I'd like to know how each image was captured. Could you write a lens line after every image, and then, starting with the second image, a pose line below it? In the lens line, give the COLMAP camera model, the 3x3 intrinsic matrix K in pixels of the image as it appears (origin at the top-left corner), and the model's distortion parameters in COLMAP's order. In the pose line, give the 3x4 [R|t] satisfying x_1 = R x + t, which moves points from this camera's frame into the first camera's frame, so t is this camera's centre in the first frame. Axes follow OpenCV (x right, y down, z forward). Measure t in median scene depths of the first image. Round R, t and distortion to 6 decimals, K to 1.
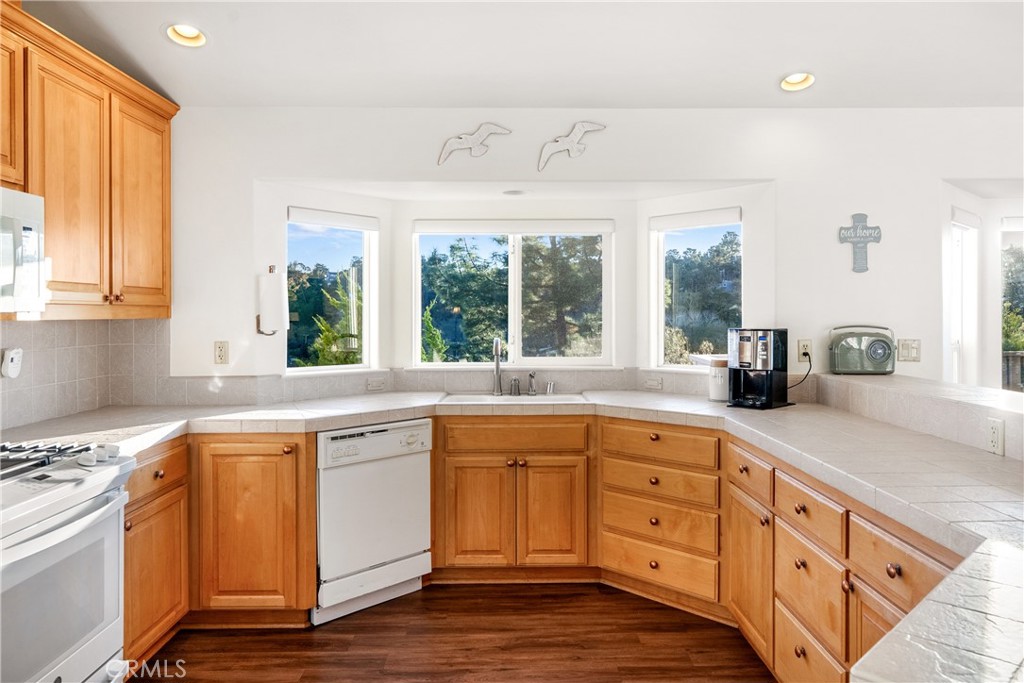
lens RADIAL K [[710.4, 0, 516.2], [0, 710.4, 319.2], [0, 0, 1]] dist [-0.000541, 0.001057]
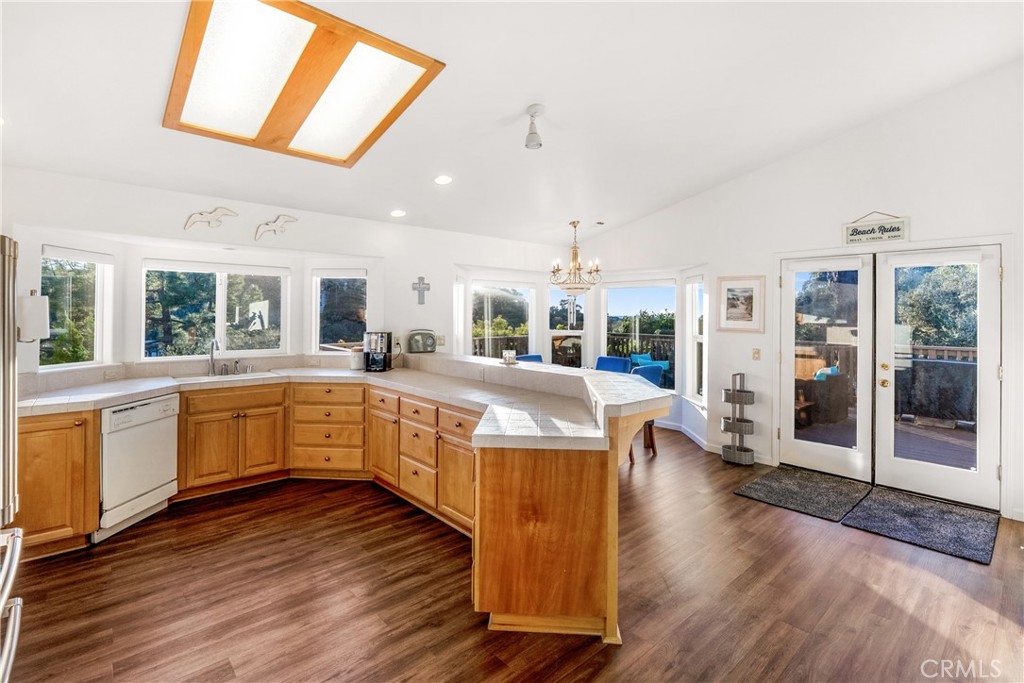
lens RADIAL K [[473.0, 0, 507.8], [0, 473.0, 312.1], [0, 0, 1]] dist [-0.004978, 0.001791]
pose [[0.756303, 0.011300, 0.654124, -0.253947], [-0.005047, 0.999922, -0.011438, -0.029140], [-0.654202, 0.005349, 0.756301, -0.248164]]
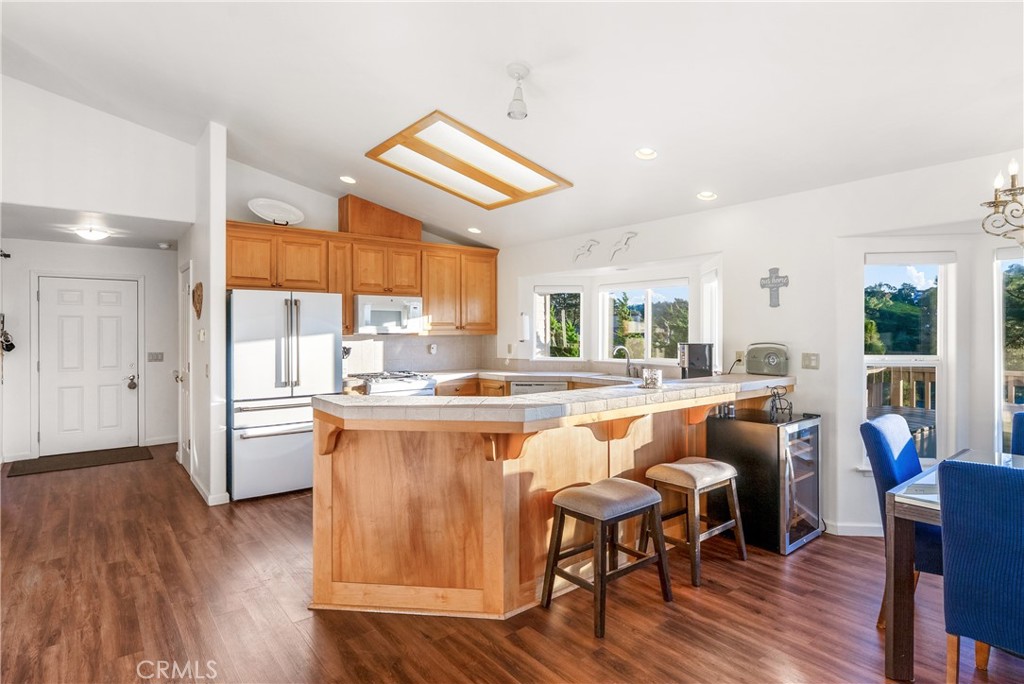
lens RADIAL K [[541.4, 0, 514.0], [0, 541.4, 337.2], [0, 0, 1]] dist [-0.001498, -0.000057]
pose [[0.621349, 0.011123, -0.783455, 1.070668], [-0.004797, 0.999934, 0.010392, -0.012391], [0.783519, -0.002699, 0.621362, -0.142467]]
